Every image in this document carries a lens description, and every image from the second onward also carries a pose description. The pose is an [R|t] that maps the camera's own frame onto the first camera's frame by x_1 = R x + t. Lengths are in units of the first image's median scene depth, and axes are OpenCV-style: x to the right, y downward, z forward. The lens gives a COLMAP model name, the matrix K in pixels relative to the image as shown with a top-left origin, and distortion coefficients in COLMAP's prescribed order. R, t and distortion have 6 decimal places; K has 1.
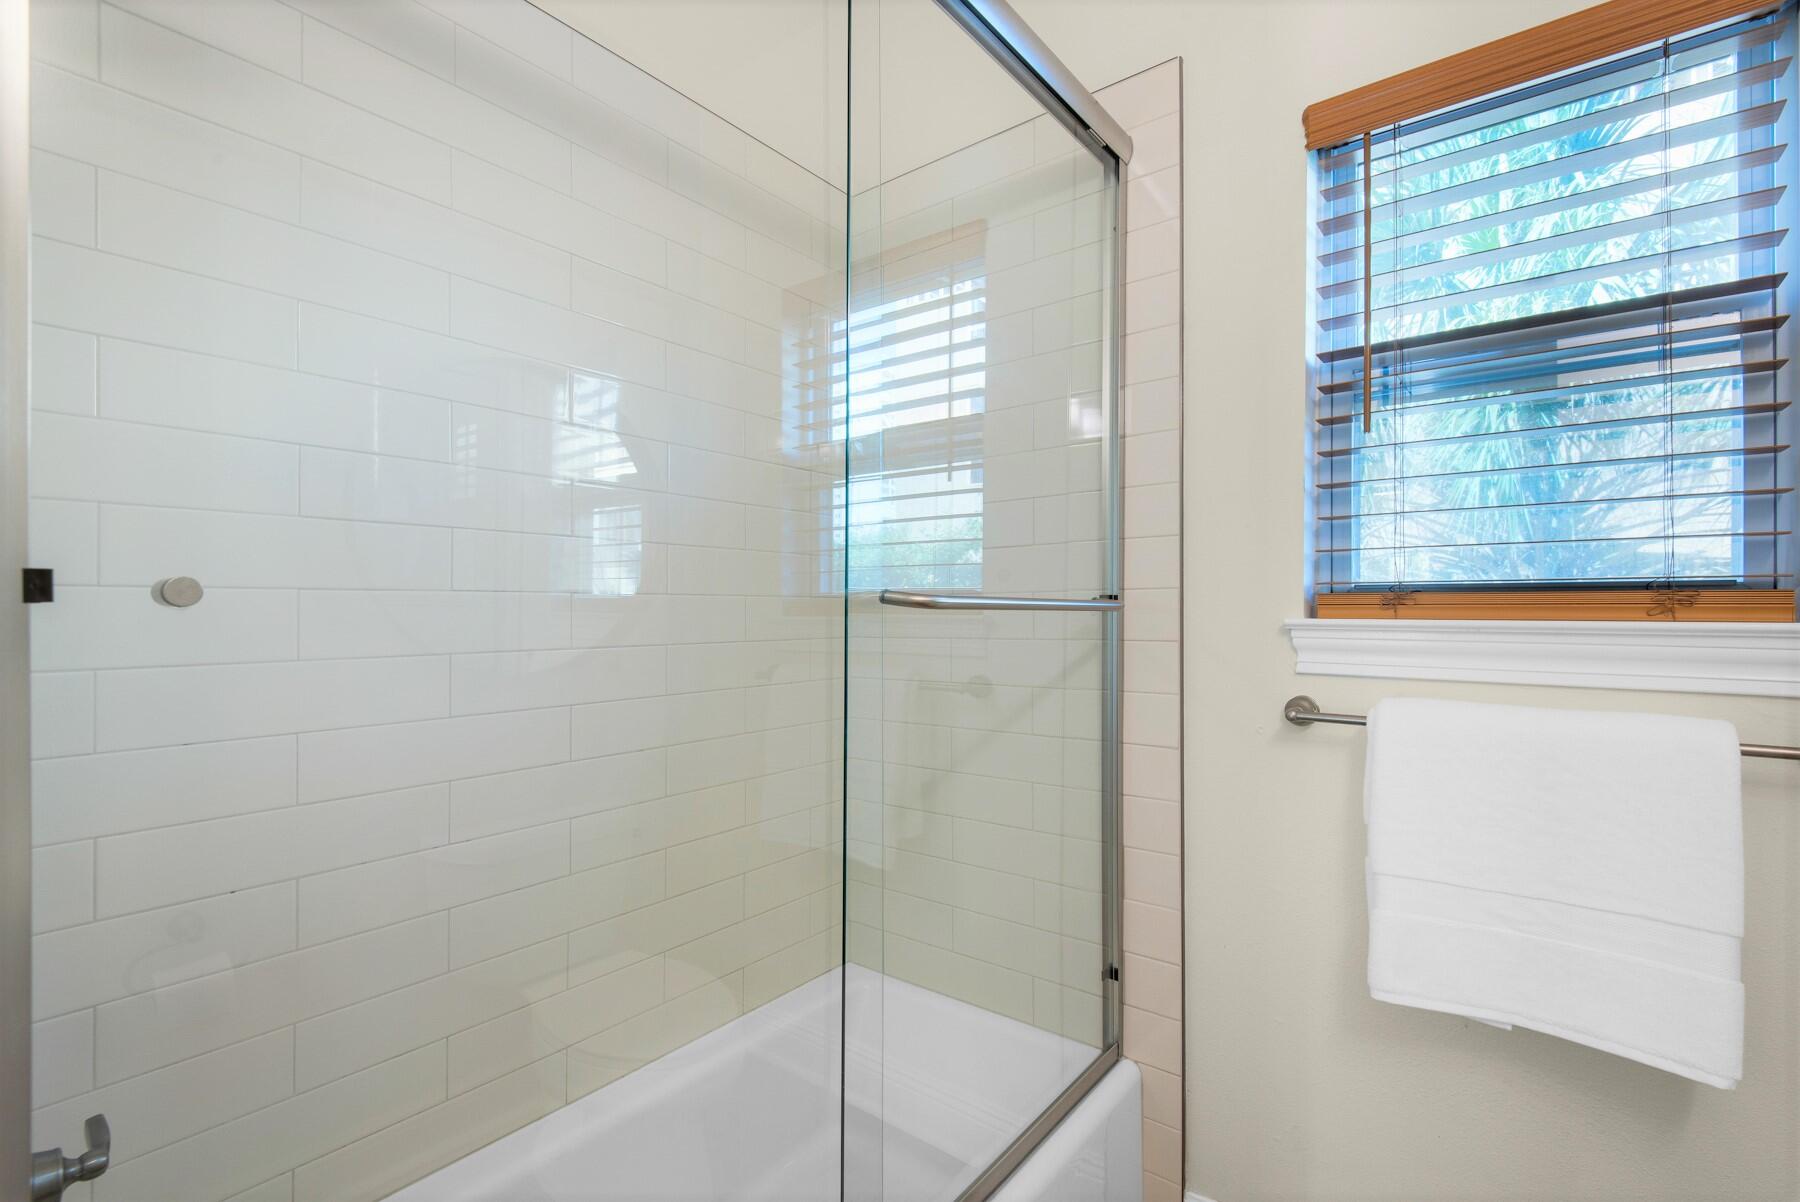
lens RADIAL K [[824.4, 0, 899.9], [0, 824.4, 604.9], [0, 0, 1]] dist [0.017505, 0.000117]
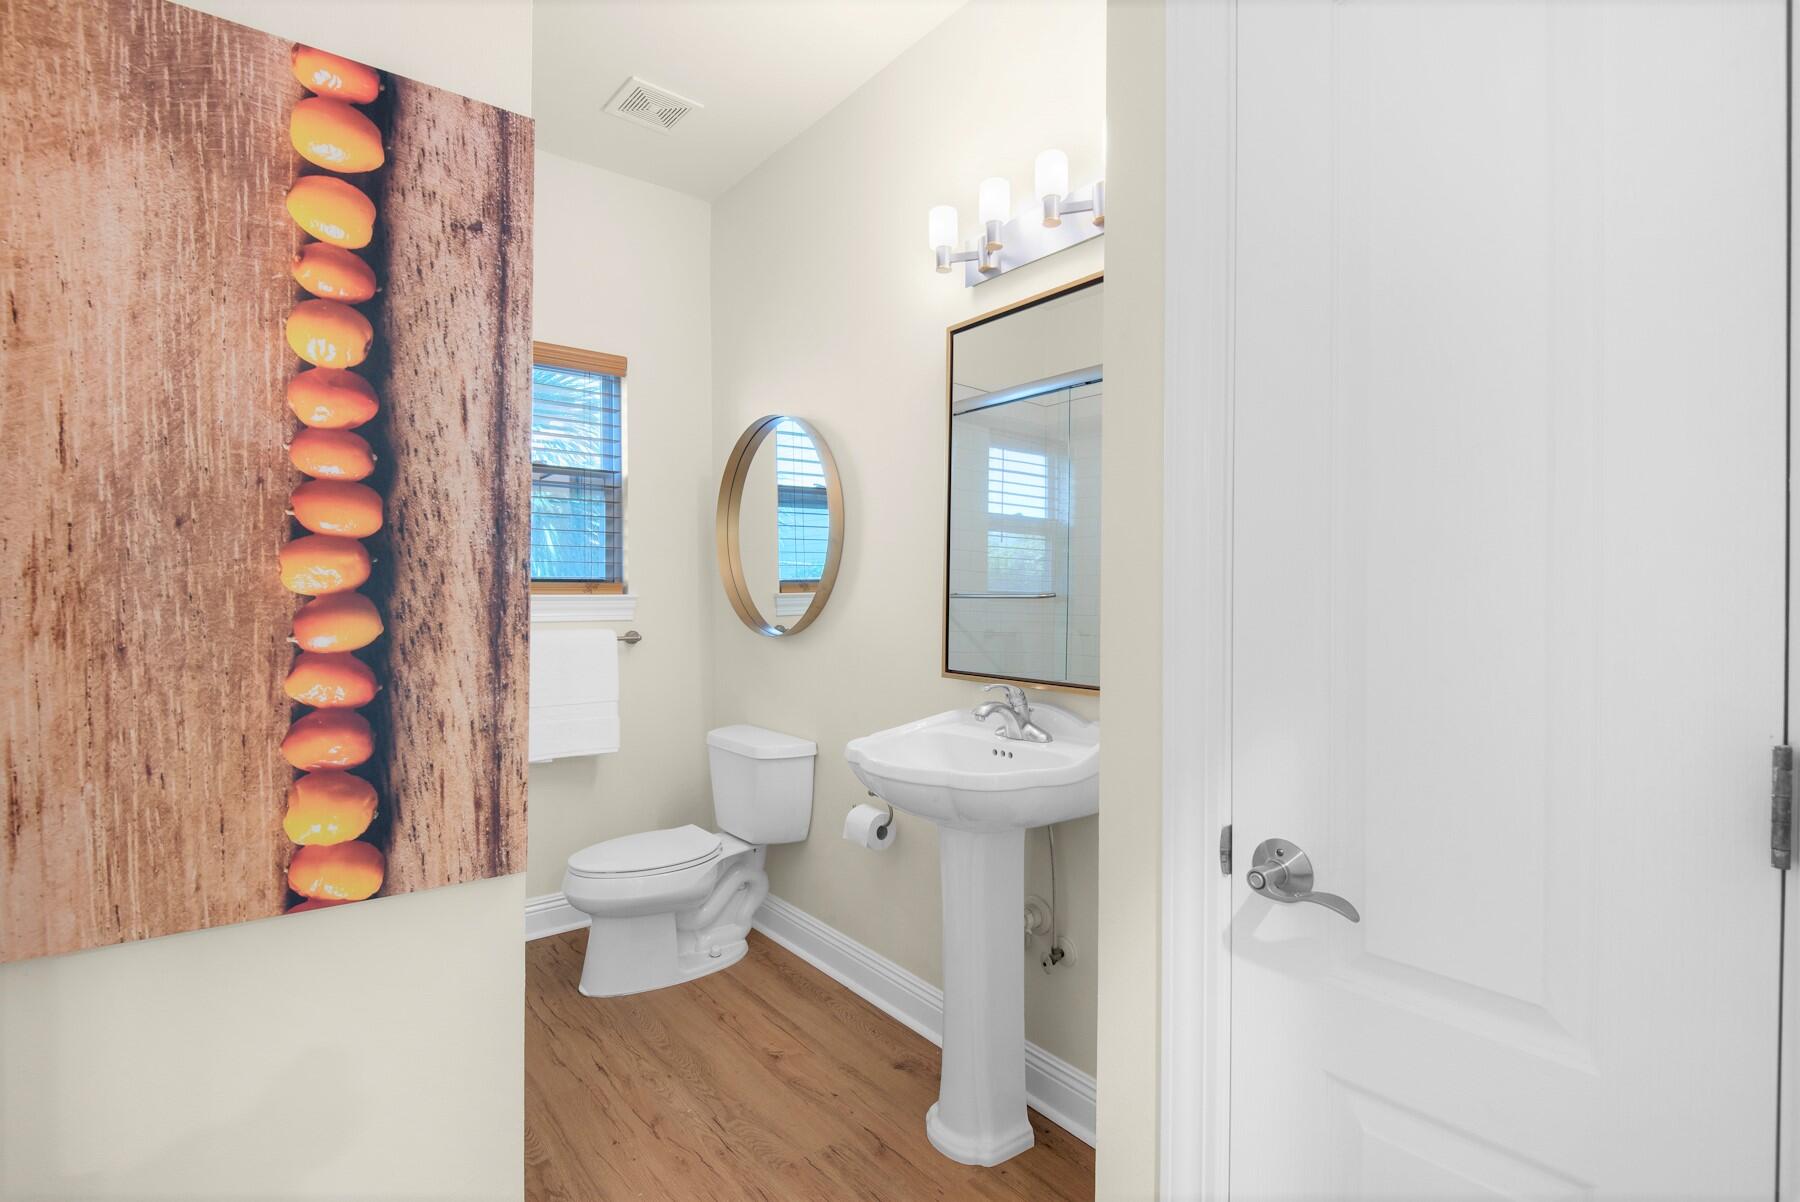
lens RADIAL K [[819.9, 0, 897.1], [0, 819.9, 597.6], [0, 0, 1]] dist [-0.000177, -0.000002]
pose [[0.218071, -0.006831, 0.975909, -1.416575], [-0.004615, 0.999957, 0.008030, 0.004649], [-0.975922, -0.006255, 0.218030, -0.516395]]
